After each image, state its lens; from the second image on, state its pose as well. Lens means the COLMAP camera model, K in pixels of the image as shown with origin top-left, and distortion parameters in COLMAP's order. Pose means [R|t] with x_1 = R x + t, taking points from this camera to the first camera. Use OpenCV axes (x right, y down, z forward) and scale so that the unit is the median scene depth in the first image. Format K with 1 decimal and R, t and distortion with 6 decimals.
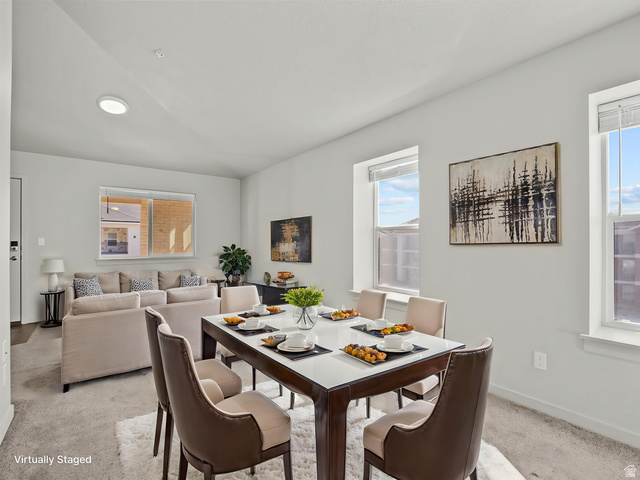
lens RADIAL K [[306.3, 0, 319.4], [0, 306.3, 241.3], [0, 0, 1]] dist [-0.003592, -0.000445]
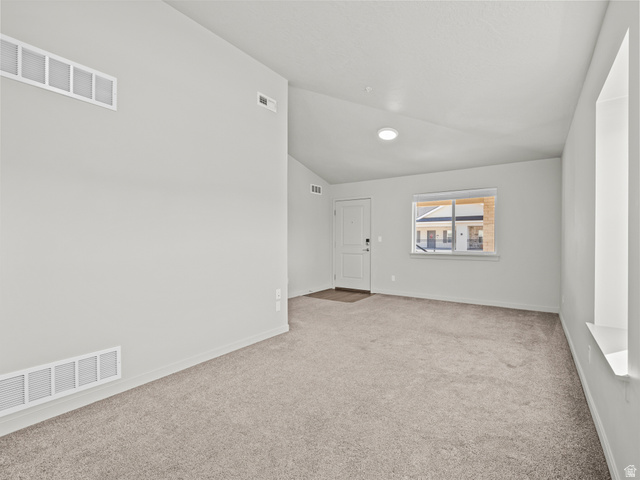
lens RADIAL K [[307.4, 0, 319.2], [0, 307.4, 241.5], [0, 0, 1]] dist [-0.003474, -0.000517]
pose [[0.298155, 0.006568, -0.954495, 1.031114], [0.002115, 0.999969, 0.007541, 0.002112], [0.954515, -0.004267, 0.298132, 0.714756]]
